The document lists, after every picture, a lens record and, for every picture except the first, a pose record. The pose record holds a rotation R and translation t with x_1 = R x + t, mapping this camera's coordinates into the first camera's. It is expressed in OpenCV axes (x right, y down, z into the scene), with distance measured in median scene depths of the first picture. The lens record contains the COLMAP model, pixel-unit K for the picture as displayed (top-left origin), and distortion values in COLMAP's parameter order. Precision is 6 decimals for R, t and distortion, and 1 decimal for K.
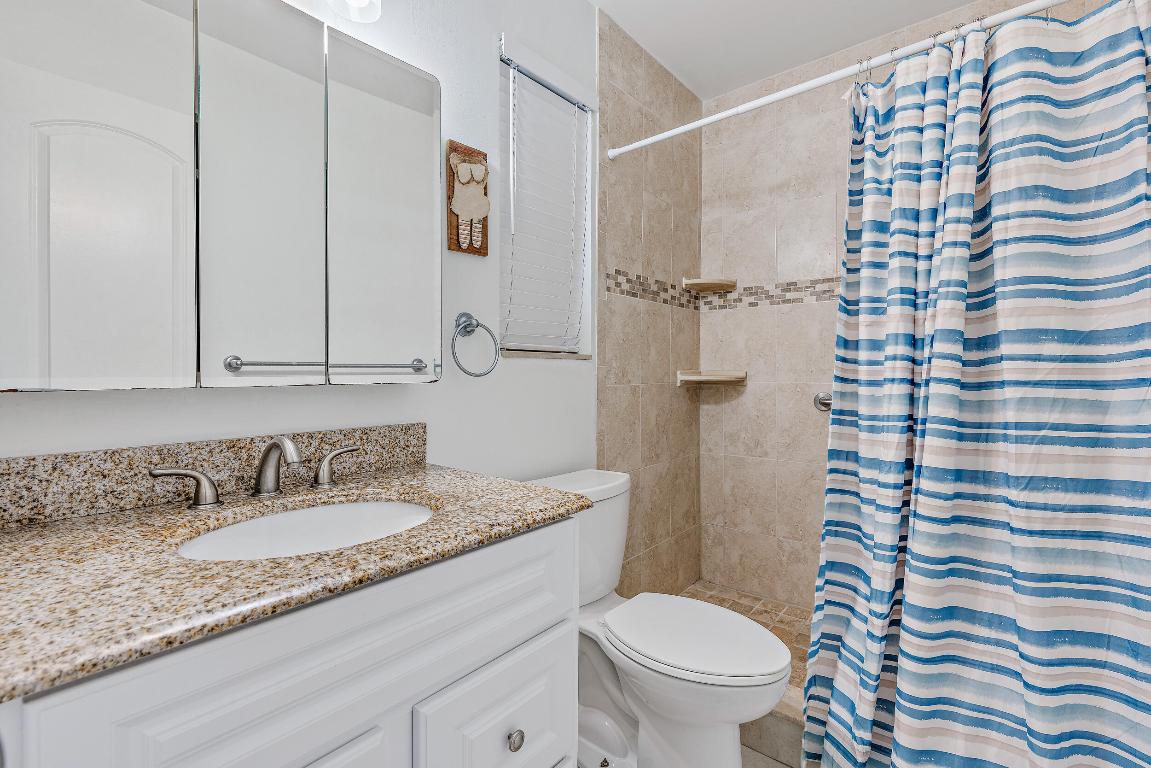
lens RADIAL K [[520.7, 0, 575.5], [0, 520.7, 384.0], [0, 0, 1]] dist [-0.001862, -0.000037]
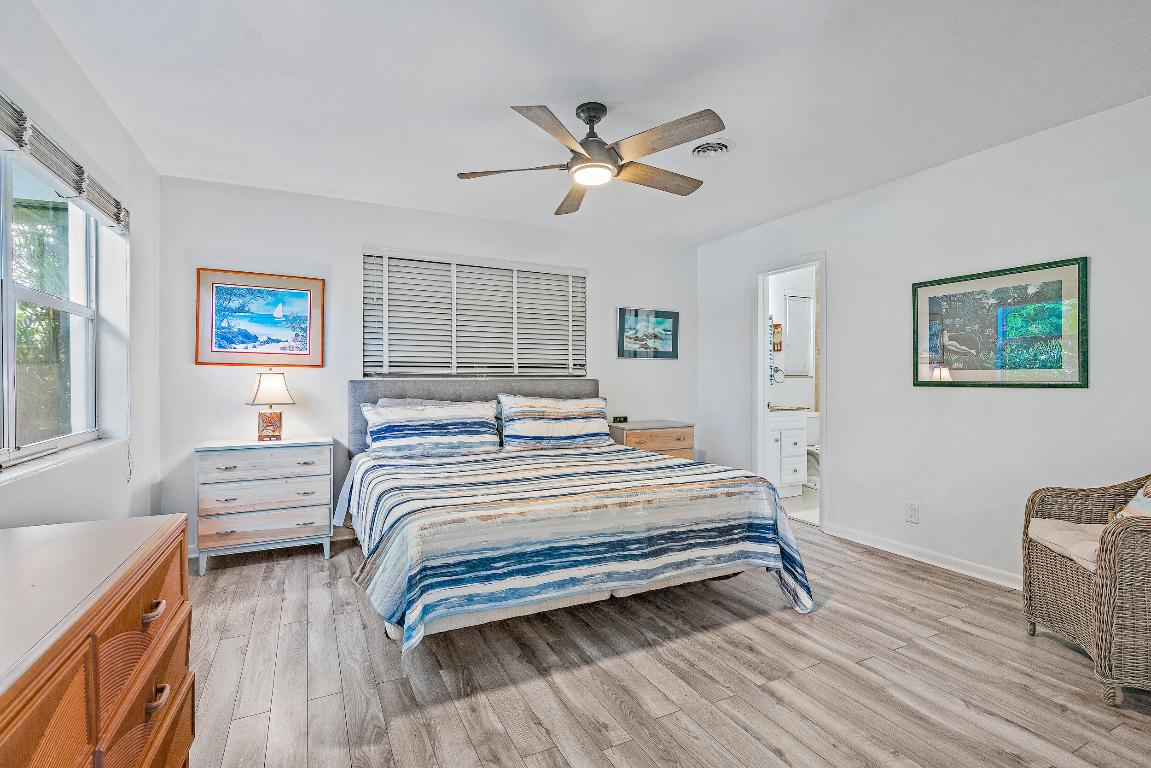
lens RADIAL K [[520.7, 0, 575.5], [0, 520.7, 384.0], [0, 0, 1]] dist [-0.001862, -0.000037]
pose [[0.910435, 0.003918, -0.413634, 0.032568], [-0.004049, 0.999992, 0.000560, -0.003236], [0.413632, 0.001165, 0.910443, -2.986015]]
